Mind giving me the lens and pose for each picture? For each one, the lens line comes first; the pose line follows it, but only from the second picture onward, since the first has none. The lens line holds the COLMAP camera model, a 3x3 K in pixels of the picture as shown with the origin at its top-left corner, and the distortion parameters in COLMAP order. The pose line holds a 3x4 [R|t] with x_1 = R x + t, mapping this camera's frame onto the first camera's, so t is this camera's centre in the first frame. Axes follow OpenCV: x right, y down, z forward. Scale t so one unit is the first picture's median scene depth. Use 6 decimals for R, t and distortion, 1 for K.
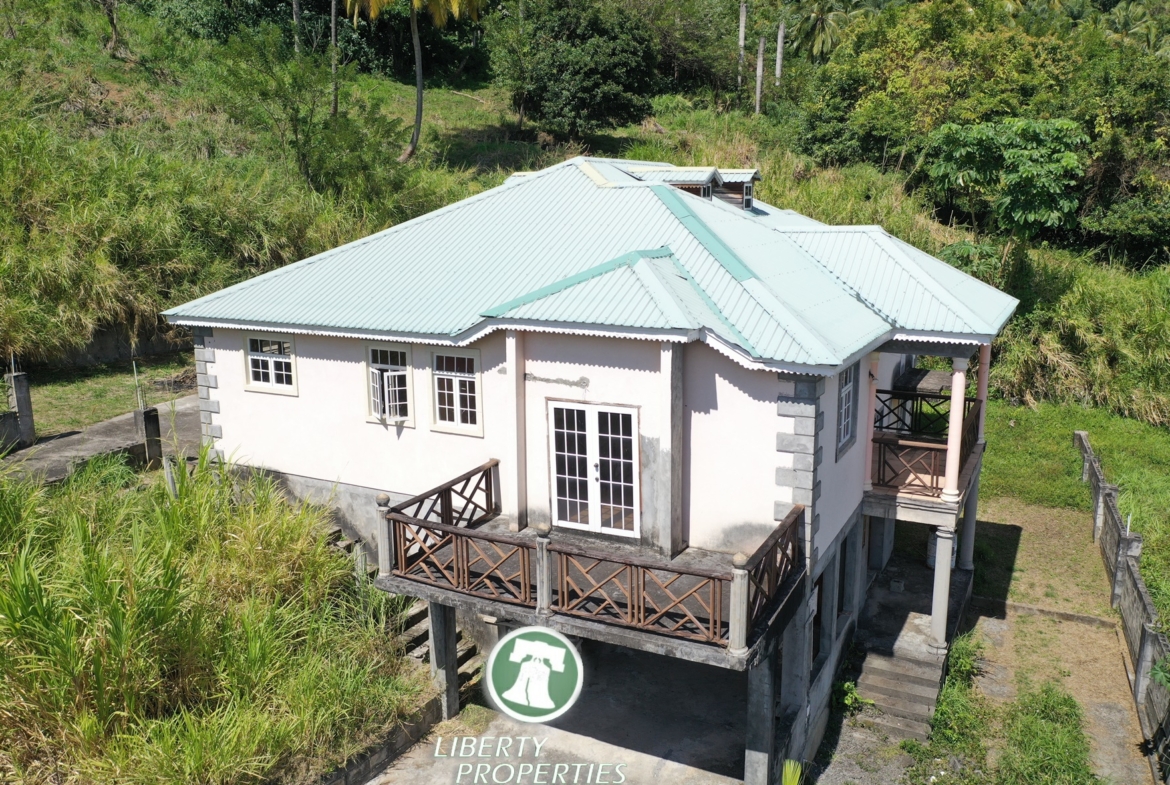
lens RADIAL K [[927.2, 0, 587.6], [0, 927.2, 393.0], [0, 0, 1]] dist [0.001961, 0.000576]
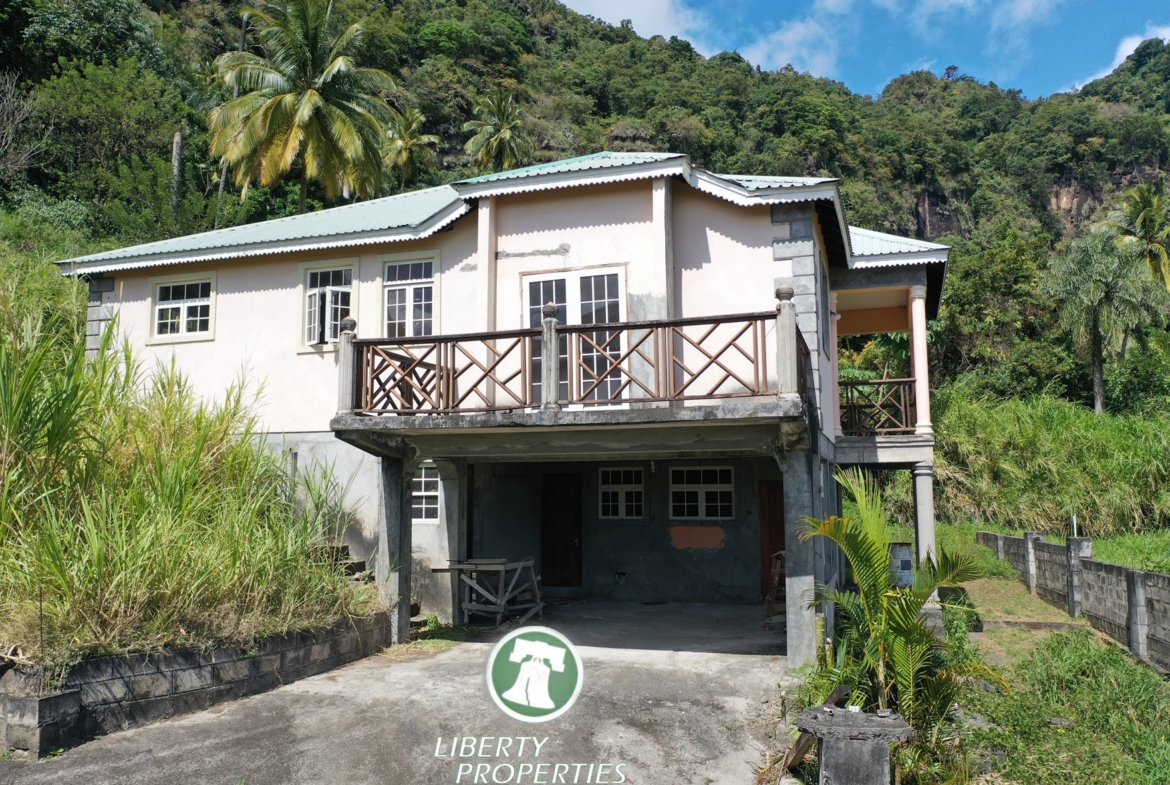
lens RADIAL K [[927.2, 0, 587.6], [0, 927.2, 393.0], [0, 0, 1]] dist [0.001961, 0.000576]
pose [[0.985868, 0.020977, 0.166206, -0.119569], [0.032717, 0.948915, -0.313830, 0.378194], [-0.164298, 0.314832, 0.934819, 0.148004]]
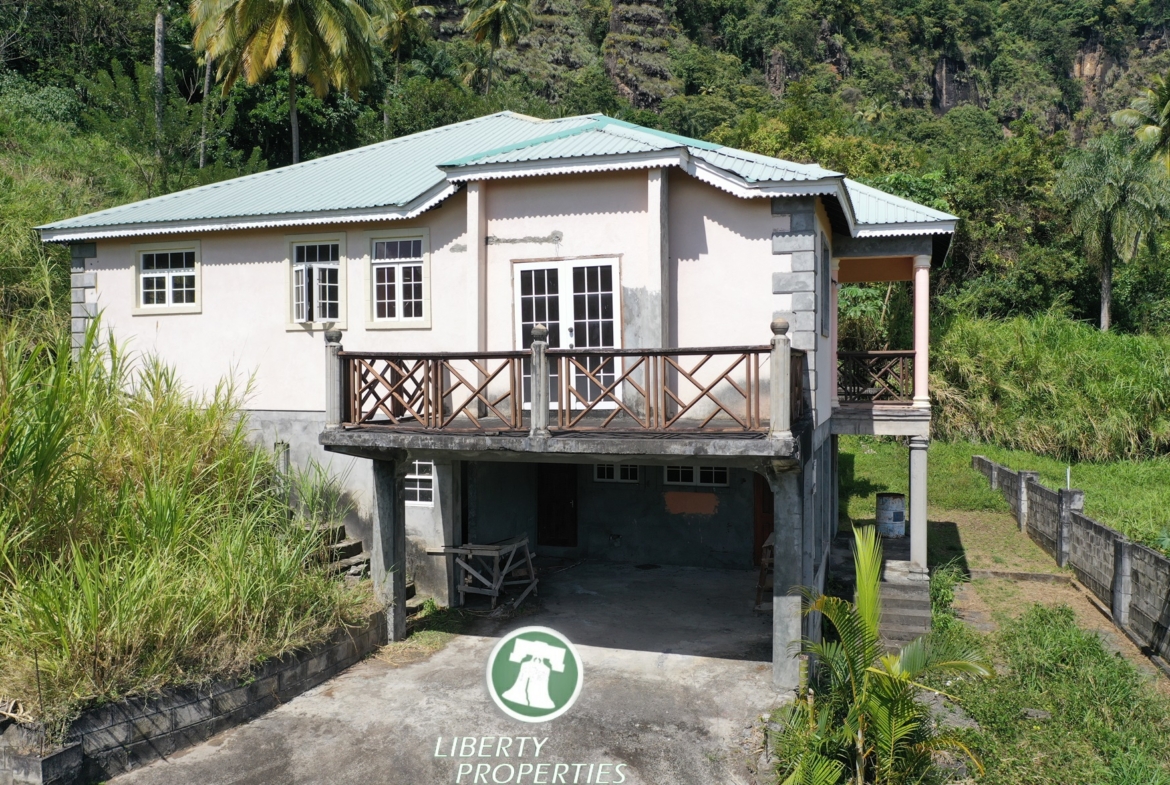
lens RADIAL K [[927.2, 0, 587.6], [0, 927.2, 393.0], [0, 0, 1]] dist [0.001961, 0.000576]
pose [[0.986467, -0.000202, 0.163959, -0.109682], [0.030190, 0.983125, -0.180425, 0.271565], [-0.161156, 0.182933, 0.969827, 0.129520]]
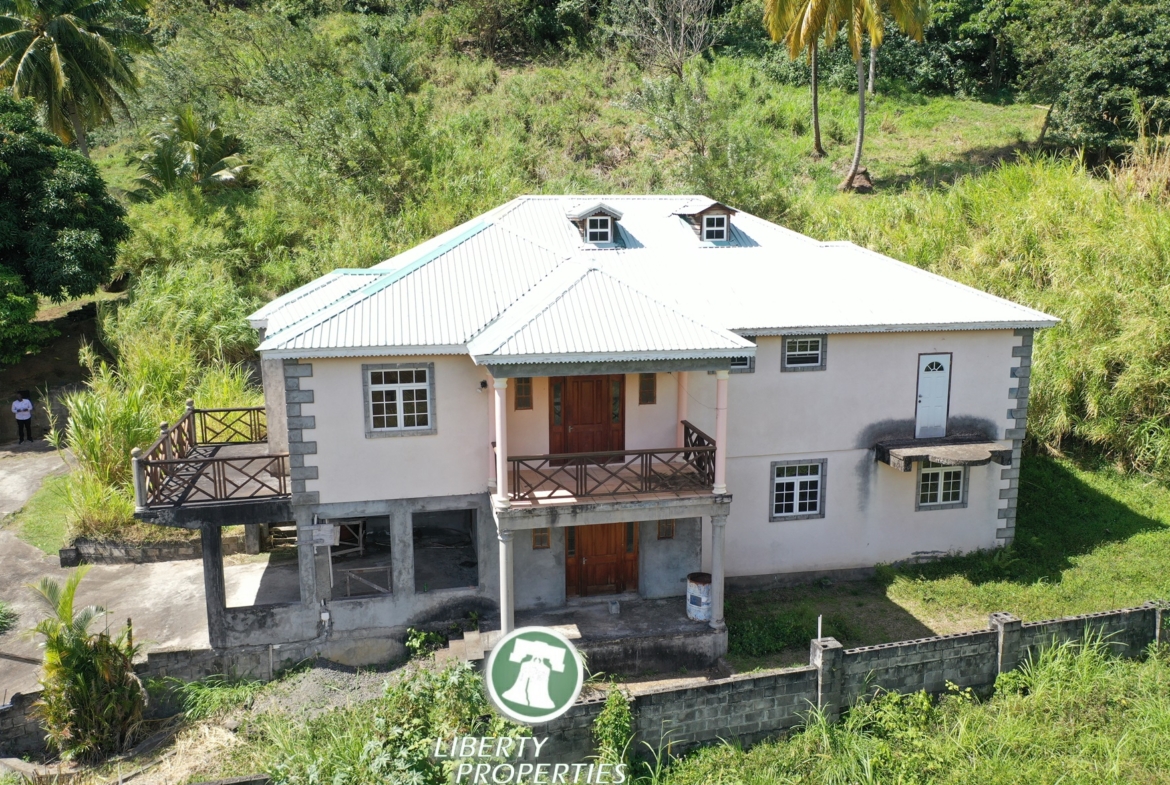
lens RADIAL K [[933.0, 0, 585.5], [0, 933.0, 390.0], [0, 0, 1]] dist [0.001418, -0.004495]
pose [[0.635698, 0.143002, -0.758577, 1.320141], [-0.159196, 0.985853, 0.052438, -0.098464], [0.755344, 0.087428, 0.649470, 0.350510]]
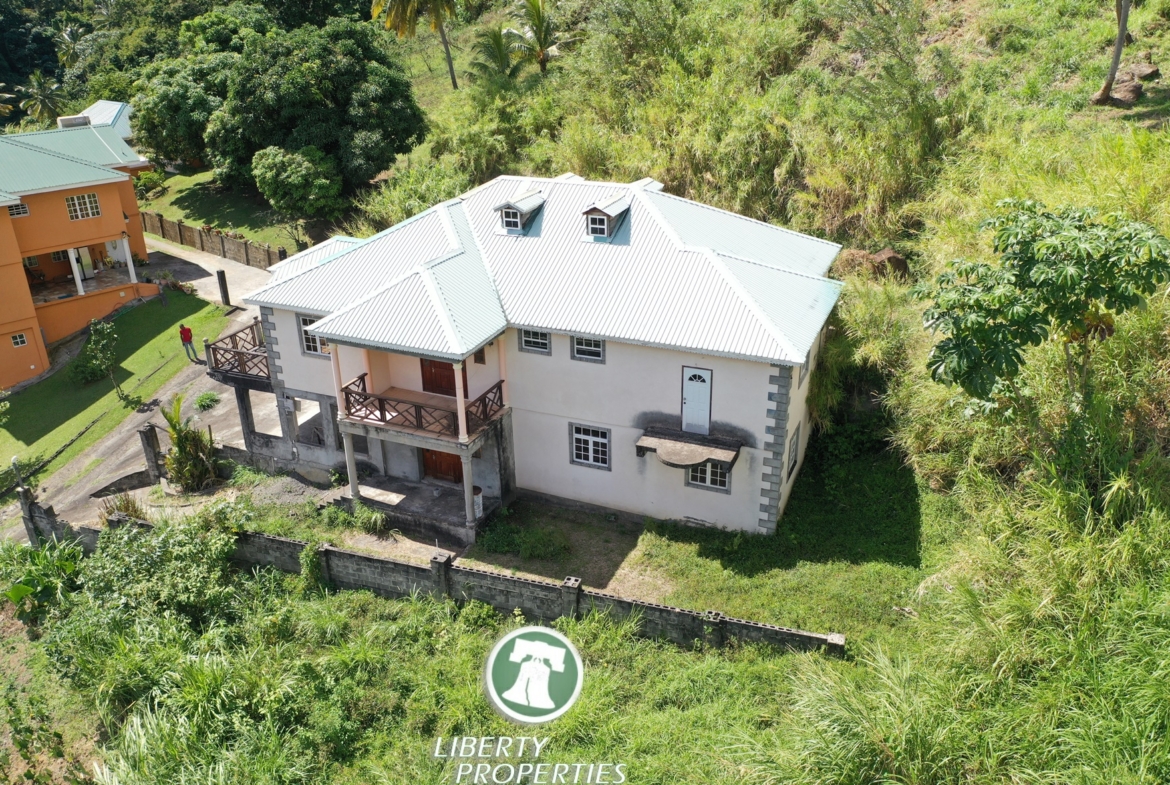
lens RADIAL K [[932.7, 0, 585.0], [0, 932.7, 392.5], [0, 0, 1]] dist [-0.002118, -0.001557]
pose [[0.070797, 0.414281, -0.907391, 2.108186], [-0.187399, 0.899000, 0.395828, -0.752572], [0.979729, 0.142020, 0.141283, 1.236315]]
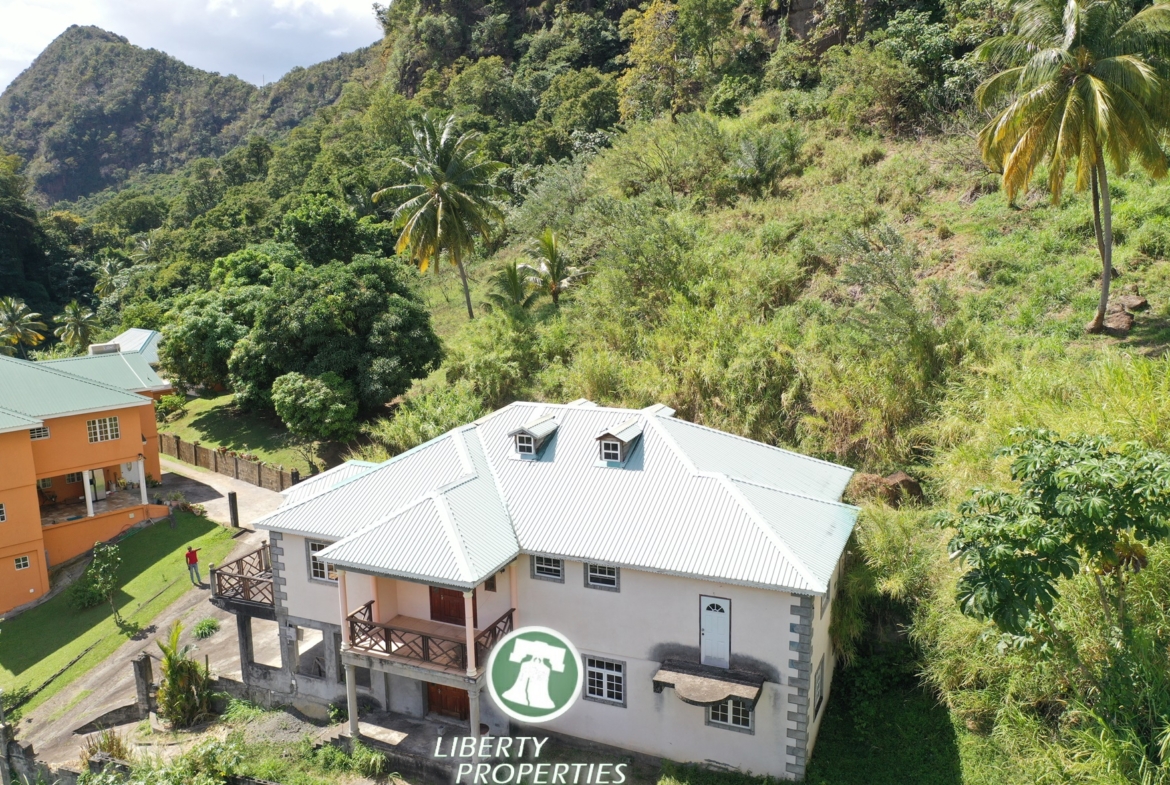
lens RADIAL K [[933.0, 0, 585.5], [0, 933.0, 390.0], [0, 0, 1]] dist [0.001418, -0.004495]
pose [[0.062521, 0.191075, -0.979582, 2.091478], [-0.186299, 0.966486, 0.176630, -0.759709], [0.980502, 0.171452, 0.096023, 1.225595]]
